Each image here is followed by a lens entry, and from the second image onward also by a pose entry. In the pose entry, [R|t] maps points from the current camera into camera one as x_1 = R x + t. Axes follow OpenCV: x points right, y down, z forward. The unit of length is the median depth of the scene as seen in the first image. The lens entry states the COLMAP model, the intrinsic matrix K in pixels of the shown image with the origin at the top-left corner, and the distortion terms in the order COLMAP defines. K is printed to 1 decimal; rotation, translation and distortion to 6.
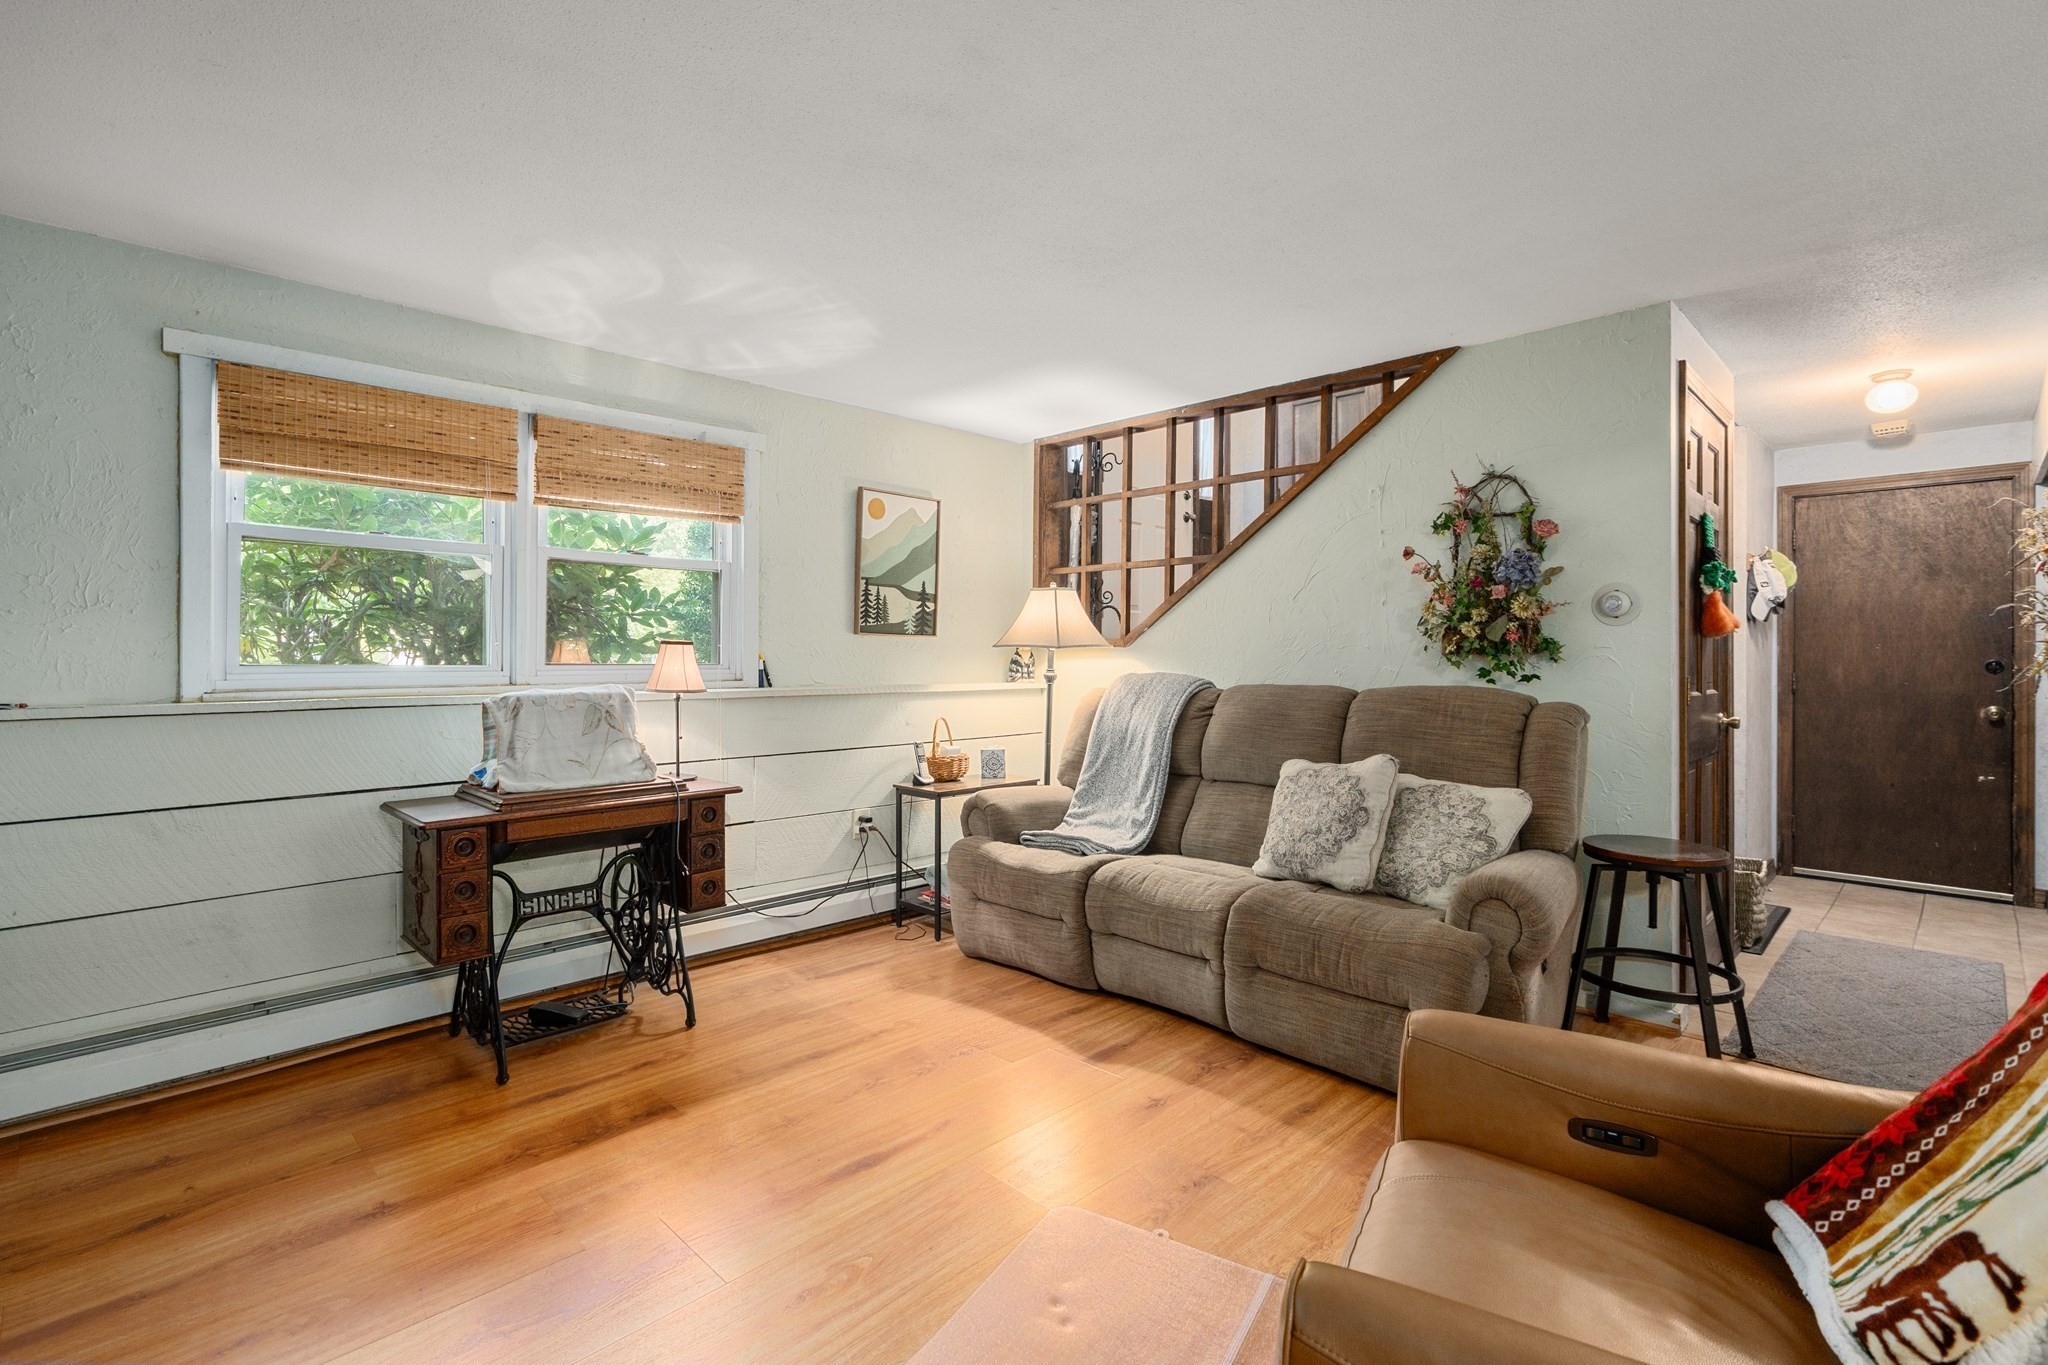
lens RADIAL K [[955.5, 0, 1019.6], [0, 955.5, 656.7], [0, 0, 1]] dist [0.000071, 0.000169]
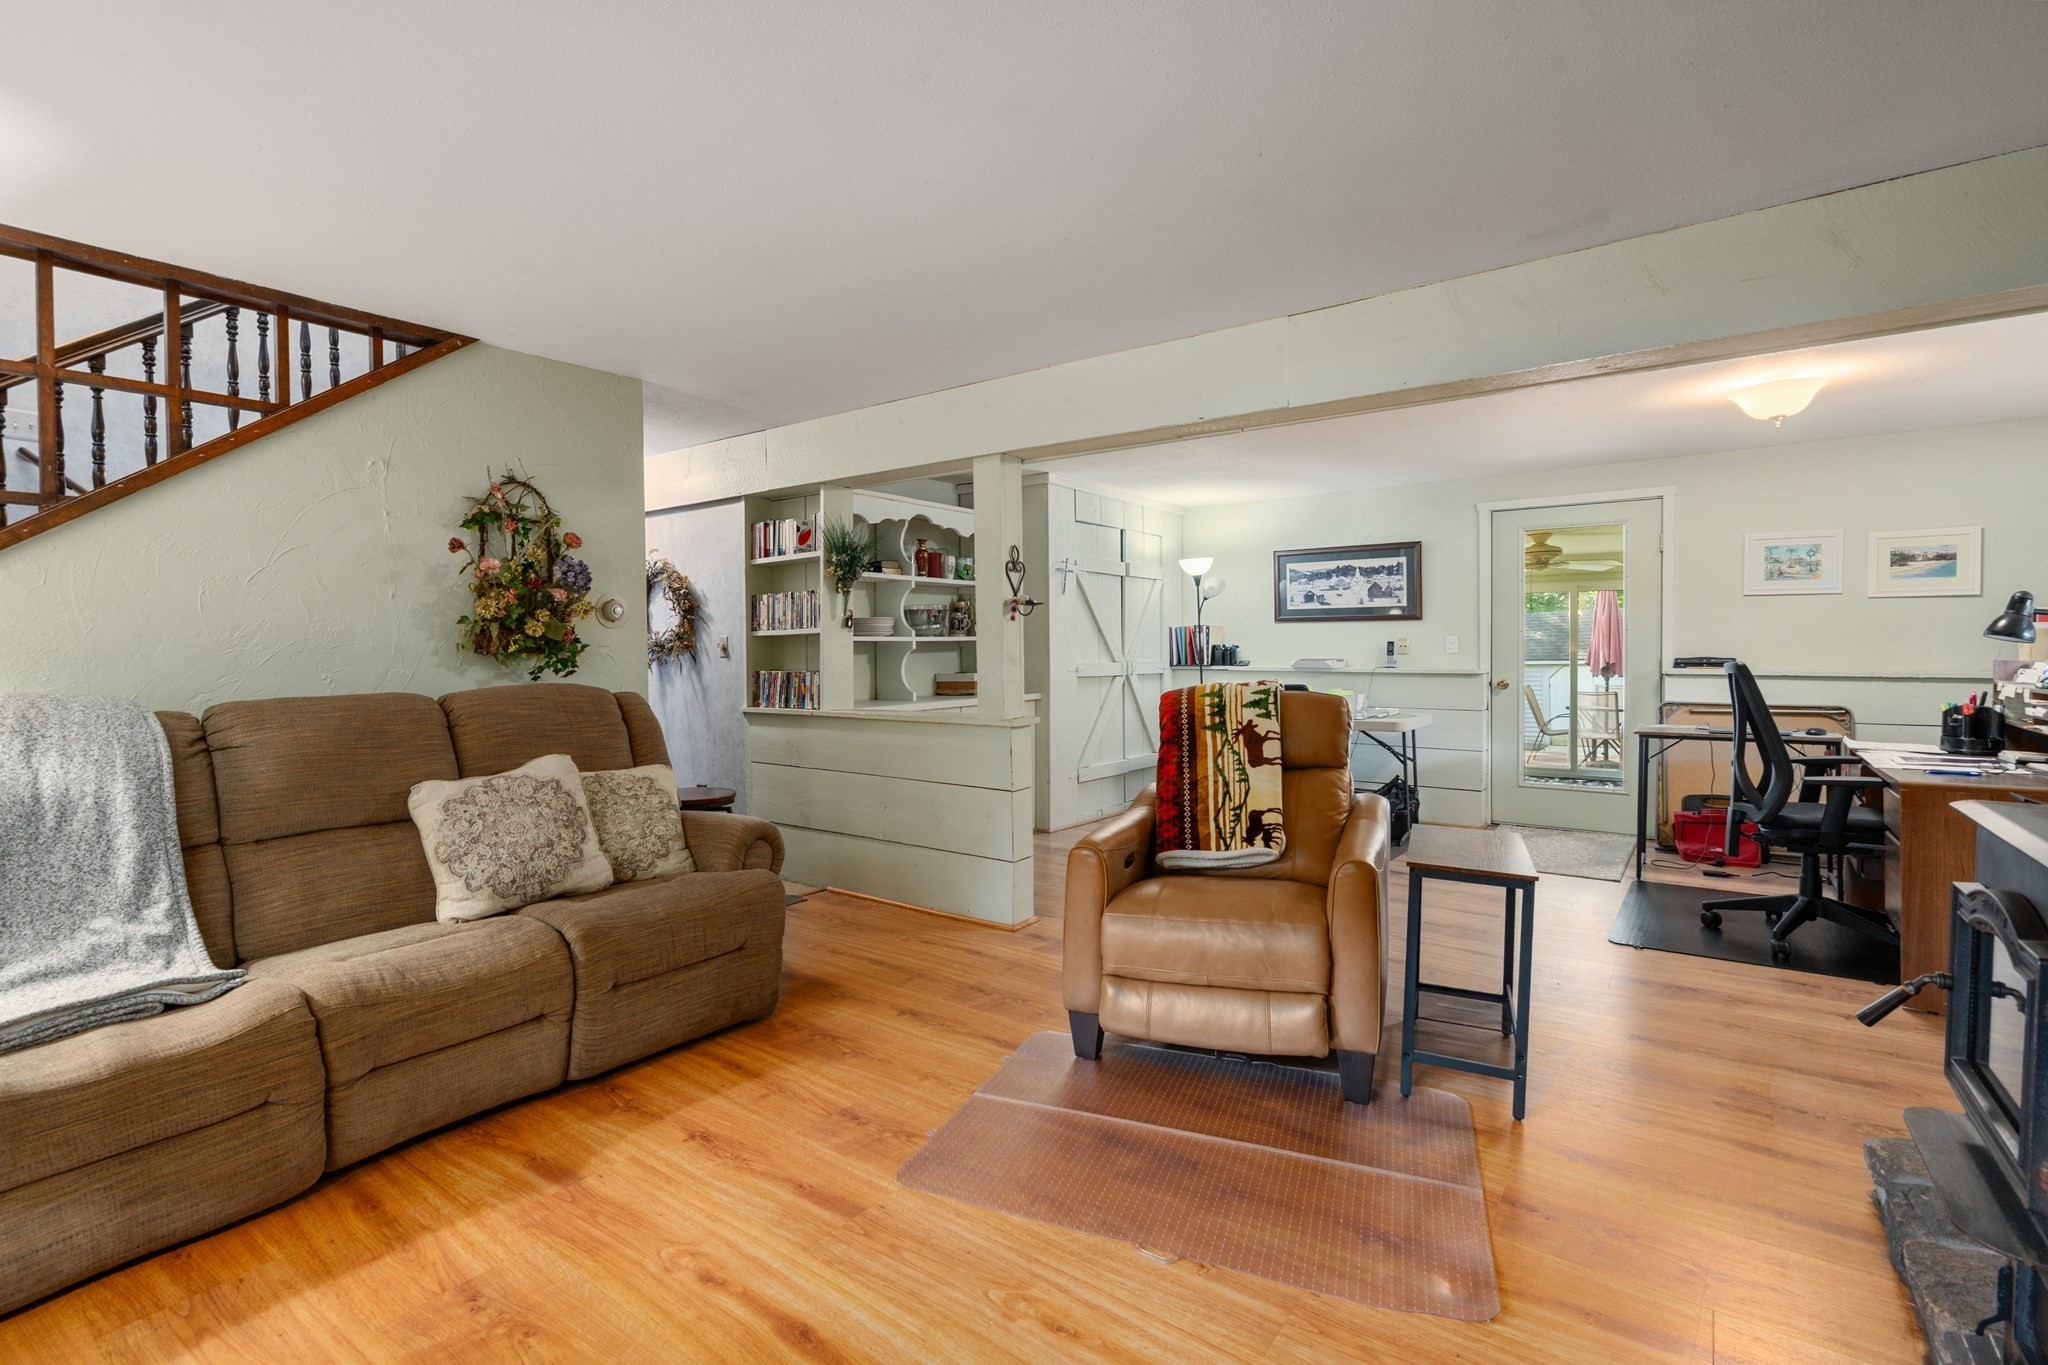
lens RADIAL K [[927.4, 0, 1022.8], [0, 927.4, 666.8], [0, 0, 1]] dist [0.001161, 0.000179]
pose [[-0.145164, -0.021422, 0.989176, -0.633756], [0.014012, 0.999621, 0.023705, -0.004446], [-0.989308, 0.017302, -0.144809, 0.656319]]
